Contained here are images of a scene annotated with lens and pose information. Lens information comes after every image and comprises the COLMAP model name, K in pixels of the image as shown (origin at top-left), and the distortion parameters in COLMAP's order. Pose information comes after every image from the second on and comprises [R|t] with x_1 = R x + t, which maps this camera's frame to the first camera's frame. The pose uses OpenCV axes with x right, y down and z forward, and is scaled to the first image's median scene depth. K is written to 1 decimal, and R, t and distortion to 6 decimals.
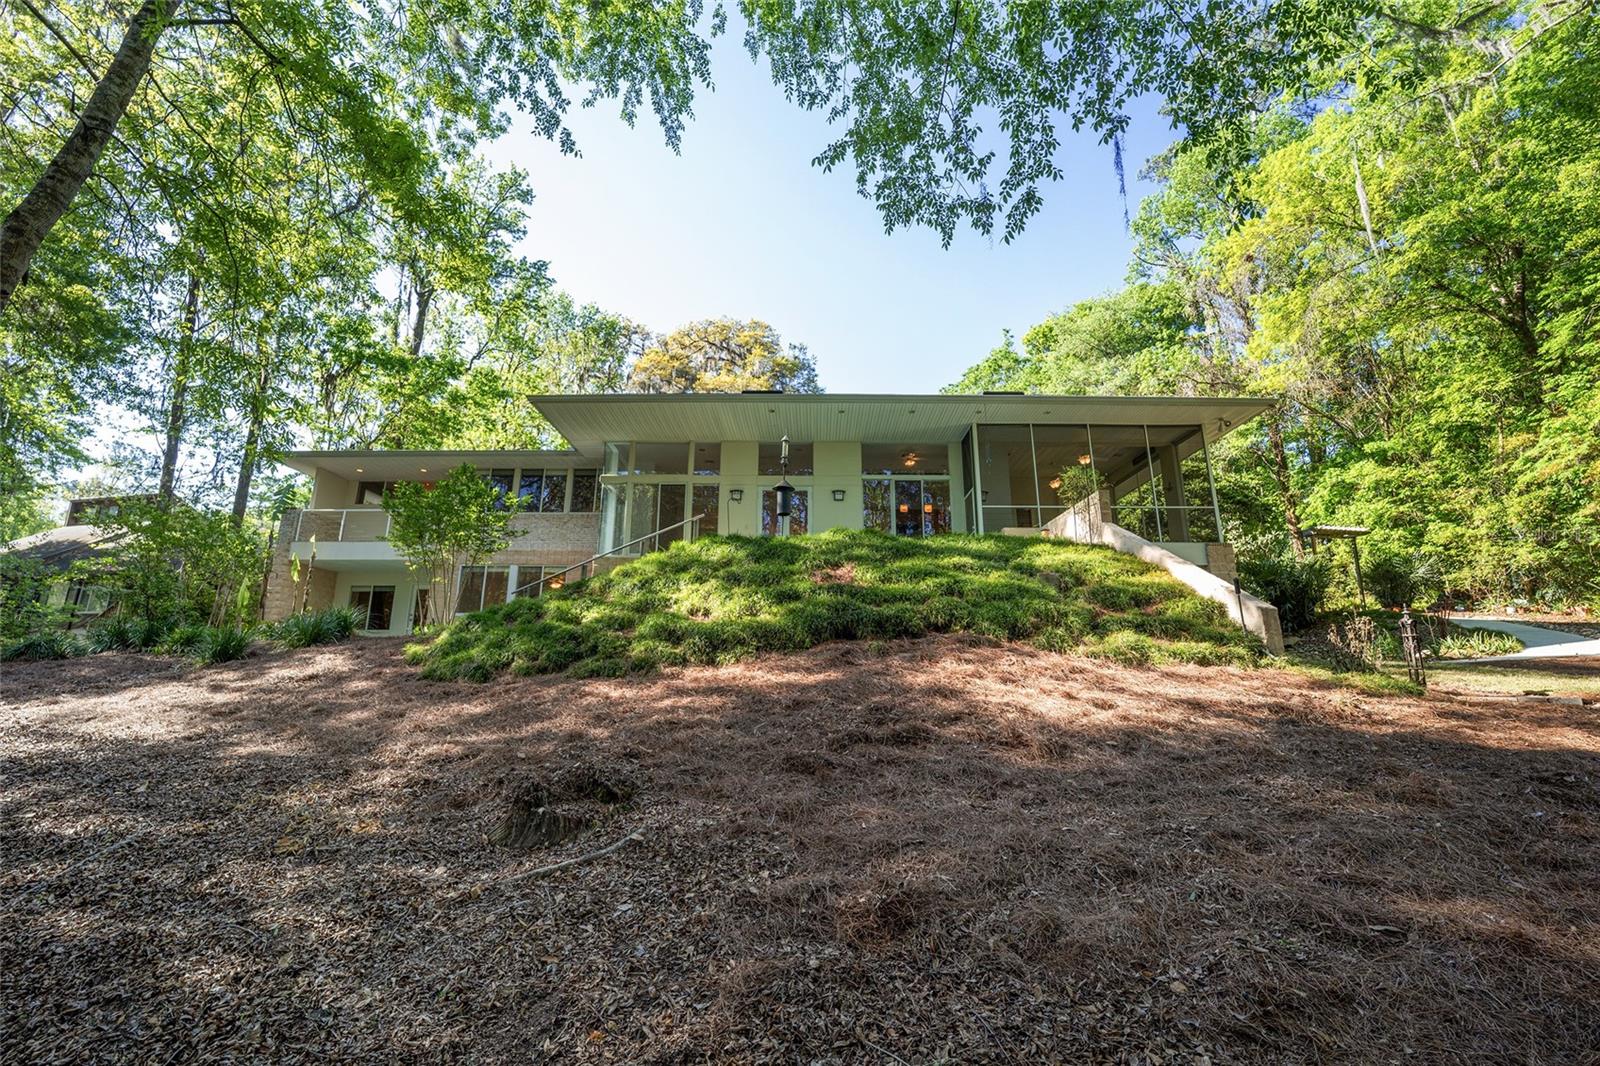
lens RADIAL K [[649.4, 0, 798.8], [0, 649.4, 536.3], [0, 0, 1]] dist [-0.010058, -0.000457]
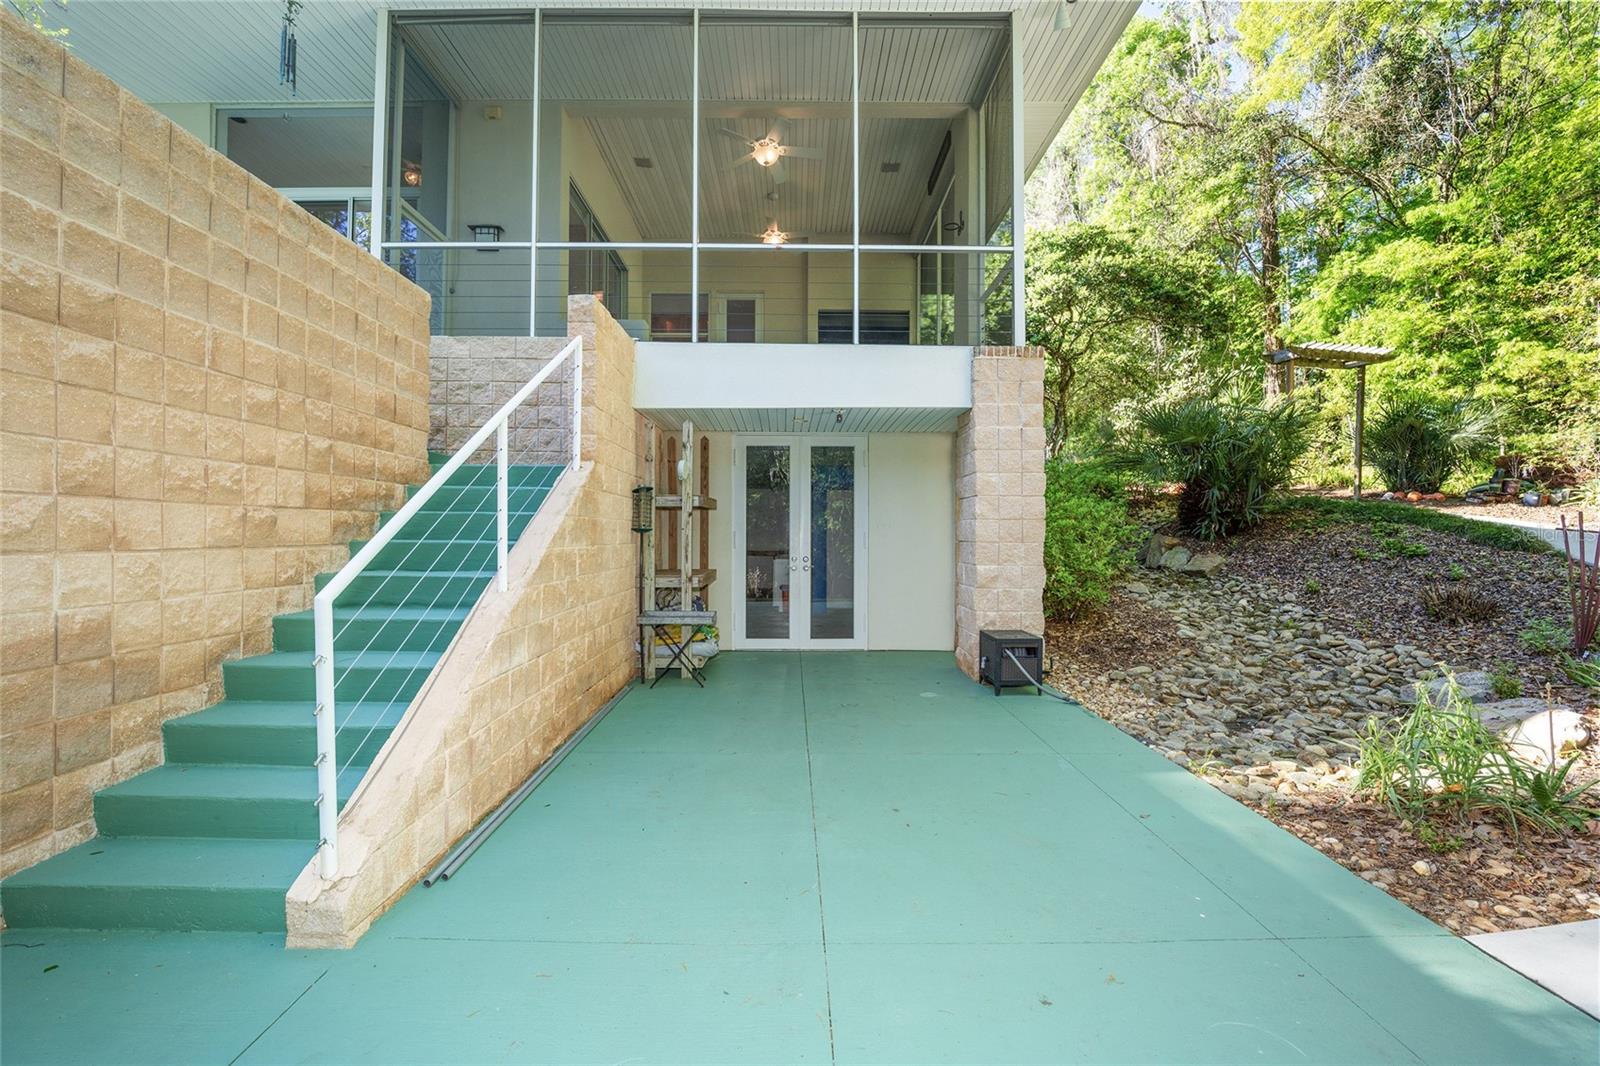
lens RADIAL K [[649.4, 0, 799.1], [0, 649.4, 529.3], [0, 0, 1]] dist [-0.010058, -0.000457]
pose [[0.999873, 0.000335, 0.015962, 0.330899], [-0.003874, 0.975001, 0.222166, 0.015396], [-0.015488, -0.222199, 0.974878, 0.394088]]
